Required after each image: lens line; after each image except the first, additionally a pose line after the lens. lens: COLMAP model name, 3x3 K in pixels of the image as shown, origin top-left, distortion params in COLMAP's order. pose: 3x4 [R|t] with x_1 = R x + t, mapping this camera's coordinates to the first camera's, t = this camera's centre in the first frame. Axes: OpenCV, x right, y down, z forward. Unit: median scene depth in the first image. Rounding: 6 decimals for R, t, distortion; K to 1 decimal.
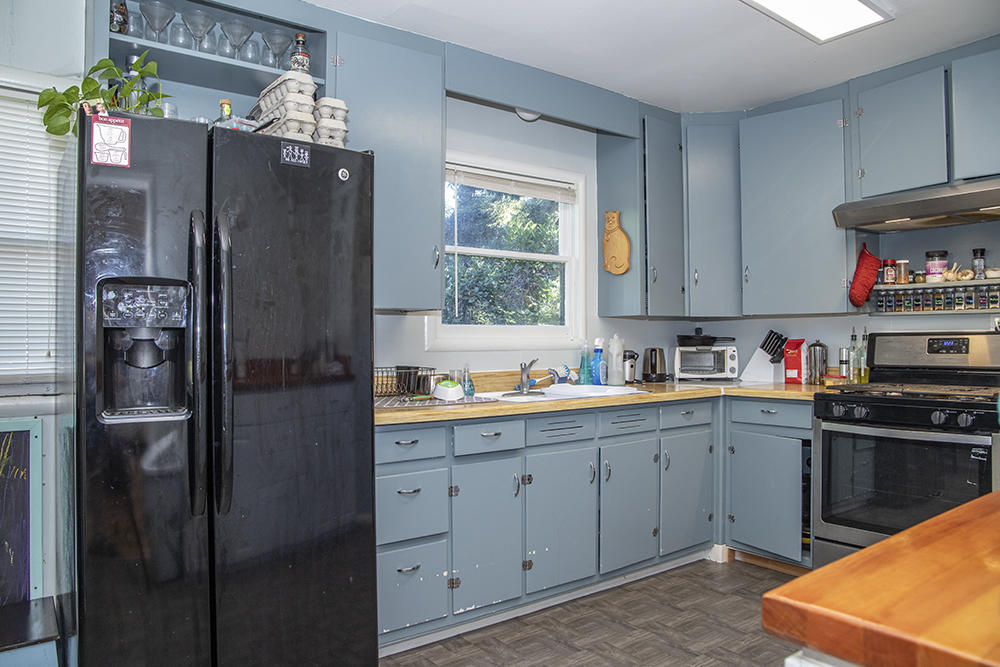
lens RADIAL K [[701.6, 0, 499.4], [0, 701.6, 337.3], [0, 0, 1]] dist [-0.066935, 0.002262]
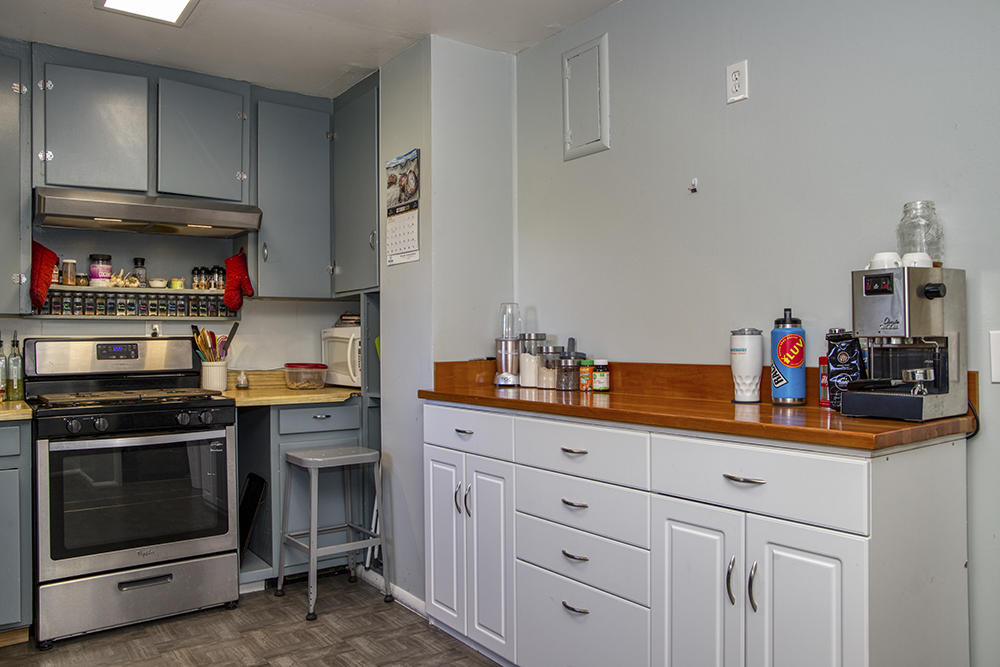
lens RADIAL K [[746.6, 0, 499.7], [0, 746.6, 331.7], [0, 0, 1]] dist [-0.008330, -0.001881]
pose [[0.026805, 0.015650, 0.999518, -0.424784], [0.004669, 0.999865, -0.015780, 0.003664], [-0.999630, 0.005090, 0.026729, 0.413447]]
